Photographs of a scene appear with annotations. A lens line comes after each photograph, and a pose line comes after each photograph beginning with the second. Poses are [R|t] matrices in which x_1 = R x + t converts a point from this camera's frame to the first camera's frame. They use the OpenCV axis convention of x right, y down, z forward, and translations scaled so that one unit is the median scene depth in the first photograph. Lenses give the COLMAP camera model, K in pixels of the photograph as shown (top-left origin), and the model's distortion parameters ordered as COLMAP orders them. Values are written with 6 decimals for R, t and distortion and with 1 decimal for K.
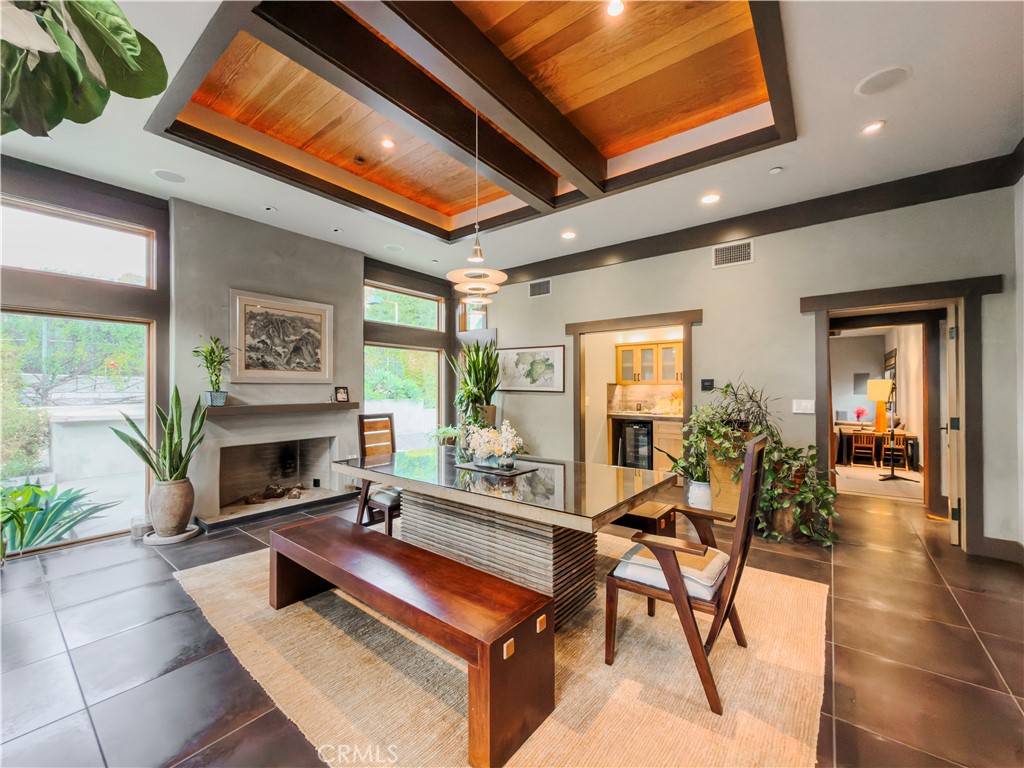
lens RADIAL K [[413.6, 0, 512.0], [0, 413.6, 384.0], [0, 0, 1]] dist [0.000412, 0.000028]
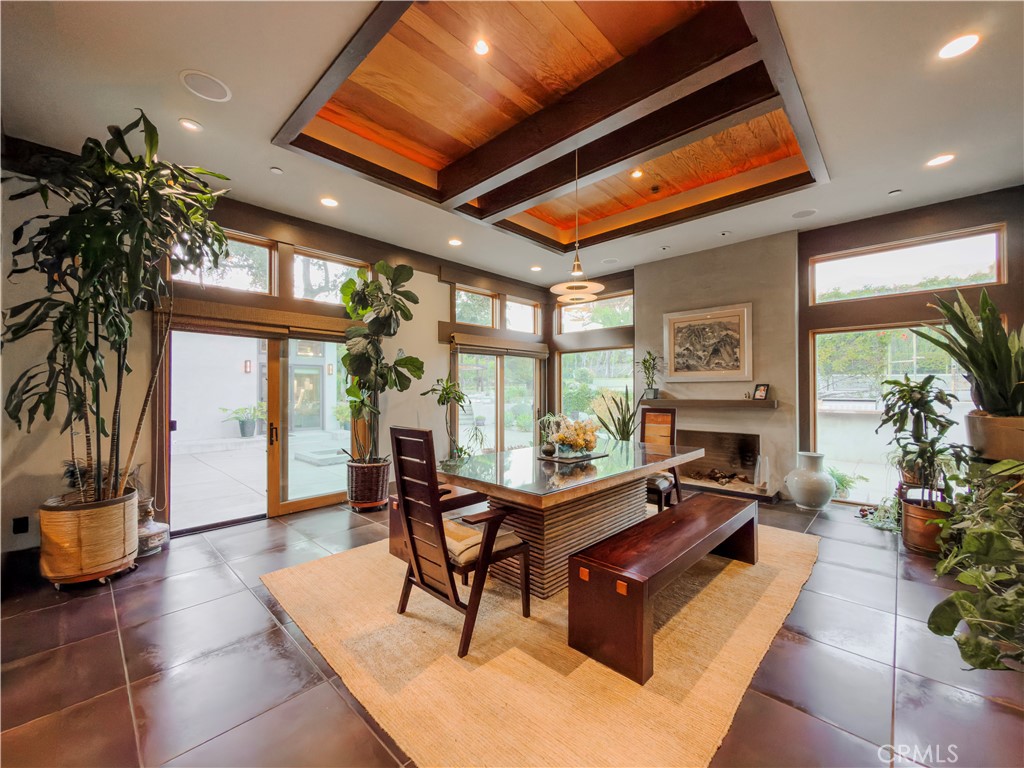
lens RADIAL K [[413.6, 0, 512.0], [0, 413.6, 384.0], [0, 0, 1]] dist [0.000412, 0.000028]
pose [[-0.100164, -0.013046, -0.994885, 0.672272], [0.014683, 0.999786, -0.014589, 0.013527], [0.994863, -0.016069, -0.099951, 0.579623]]
